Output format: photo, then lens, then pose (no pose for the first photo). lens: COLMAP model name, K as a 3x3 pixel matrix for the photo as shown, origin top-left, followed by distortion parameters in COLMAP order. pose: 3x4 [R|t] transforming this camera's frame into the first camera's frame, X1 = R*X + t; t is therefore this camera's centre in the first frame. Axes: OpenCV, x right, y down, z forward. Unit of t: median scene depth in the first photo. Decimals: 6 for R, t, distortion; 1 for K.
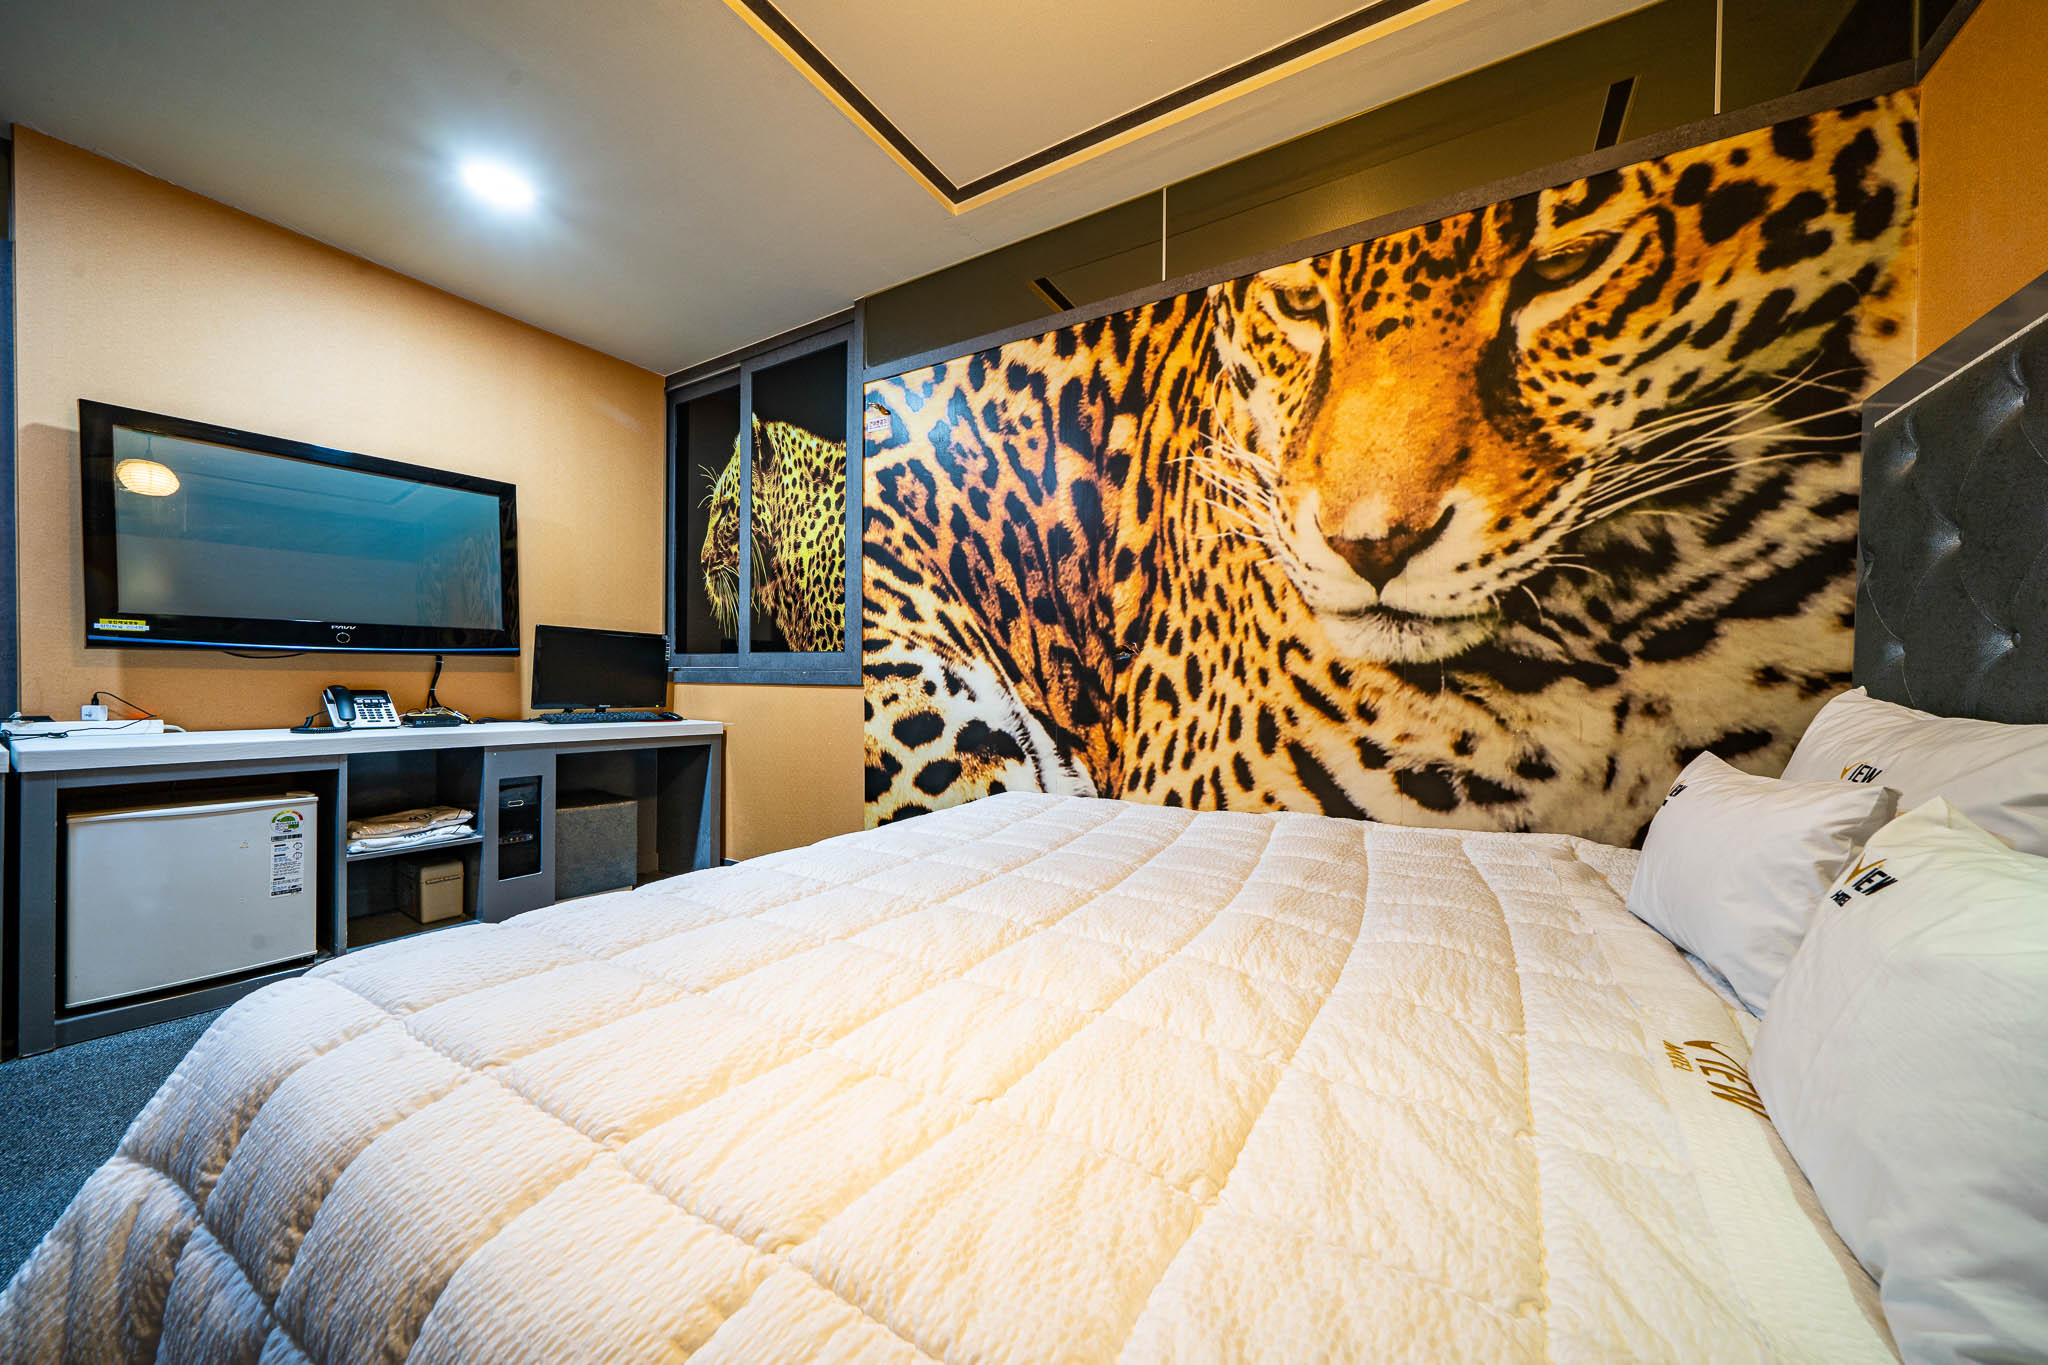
lens RADIAL K [[714.4, 0, 1021.5], [0, 714.4, 691.3], [0, 0, 1]] dist [-0.006391, -0.000352]
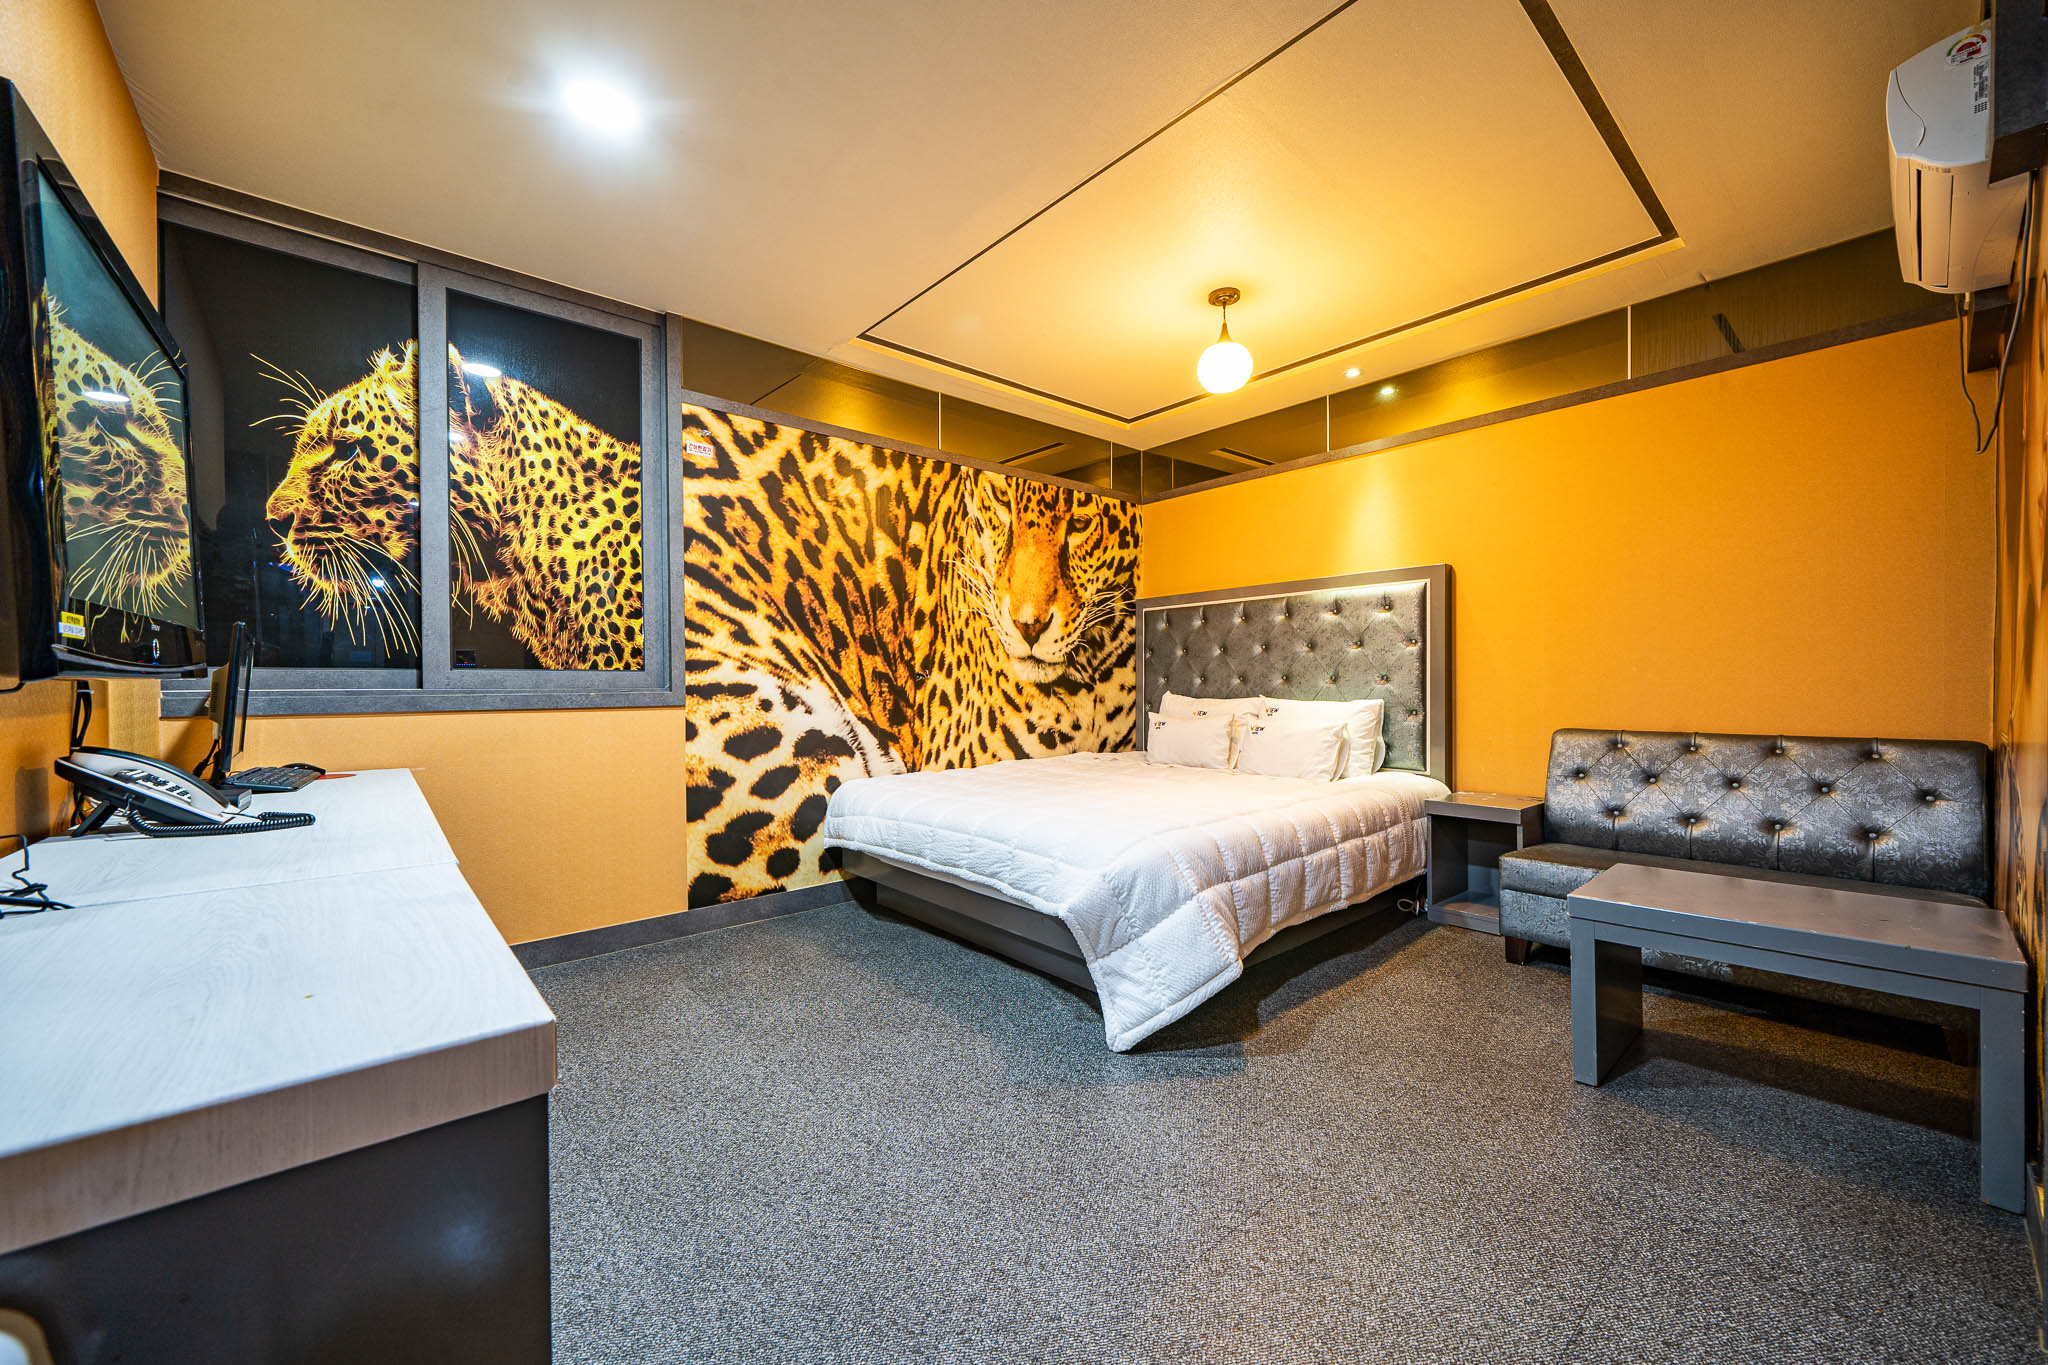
lens RADIAL K [[793.5, 0, 1027.9], [0, 793.5, 681.8], [0, 0, 1]] dist [-0.003021, -0.000138]
pose [[0.281749, -0.012465, 0.959407, -1.465453], [0.020952, 0.999757, 0.006837, -0.049909], [-0.959259, 0.018175, 0.281942, 0.297193]]
